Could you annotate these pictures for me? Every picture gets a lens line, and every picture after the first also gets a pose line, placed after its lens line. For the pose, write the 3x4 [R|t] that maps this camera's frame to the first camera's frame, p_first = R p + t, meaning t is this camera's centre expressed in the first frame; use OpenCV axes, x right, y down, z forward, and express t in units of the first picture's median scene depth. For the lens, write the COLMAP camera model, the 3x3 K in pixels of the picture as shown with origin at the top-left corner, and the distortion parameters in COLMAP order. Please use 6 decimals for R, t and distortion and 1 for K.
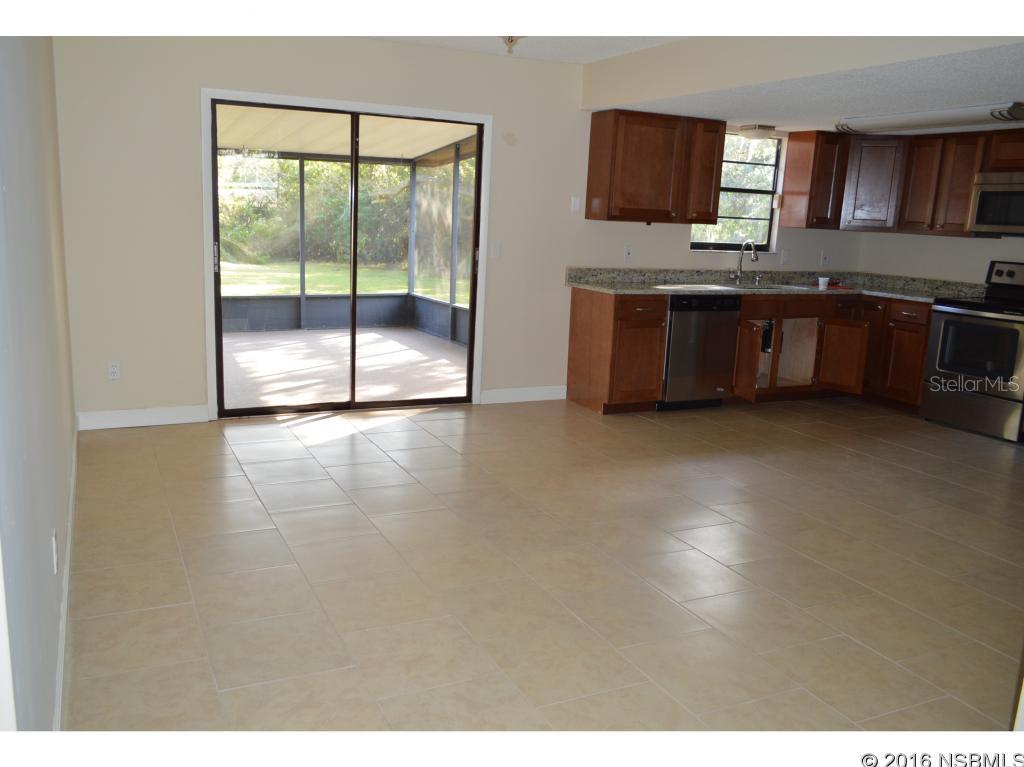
lens RADIAL K [[830.2, 0, 499.1], [0, 830.2, 374.8], [0, 0, 1]] dist [-0.007890, -0.001439]
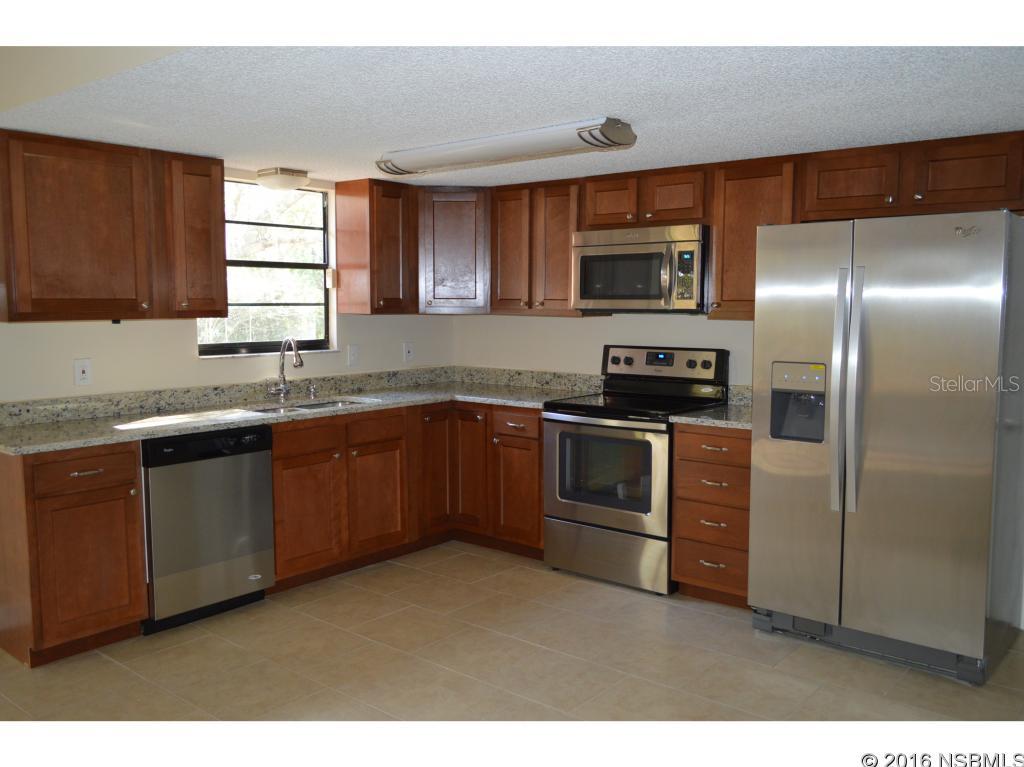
lens RADIAL K [[848.7, 0, 512.0], [0, 848.7, 383.5], [0, 0, 1]] dist [-0.009142, -0.001676]
pose [[0.907885, -0.083513, 0.410817, 0.185303], [0.118686, 0.991067, -0.060821, -0.063066], [-0.402068, 0.103977, 0.909687, 0.313456]]
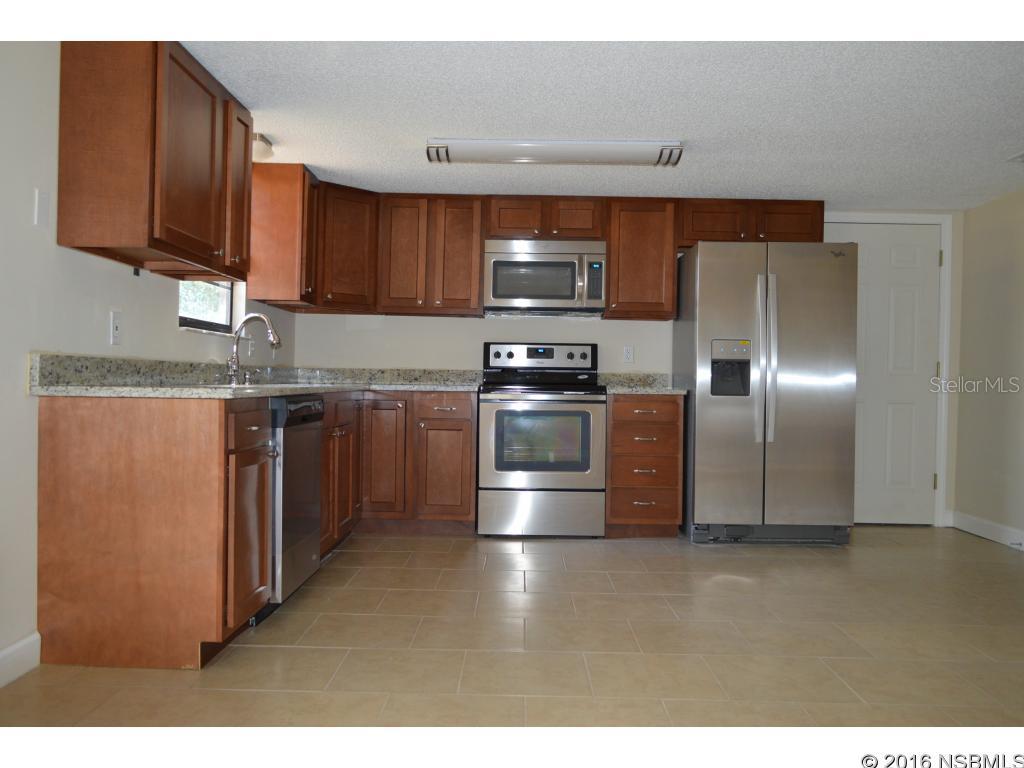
lens RADIAL K [[830.2, 0, 499.1], [0, 830.2, 375.3], [0, 0, 1]] dist [-0.007890, -0.001439]
pose [[0.446964, -0.030849, 0.894020, -0.184119], [0.174904, 0.983130, -0.053519, -0.051962], [-0.877286, 0.180289, 0.444819, 0.583492]]
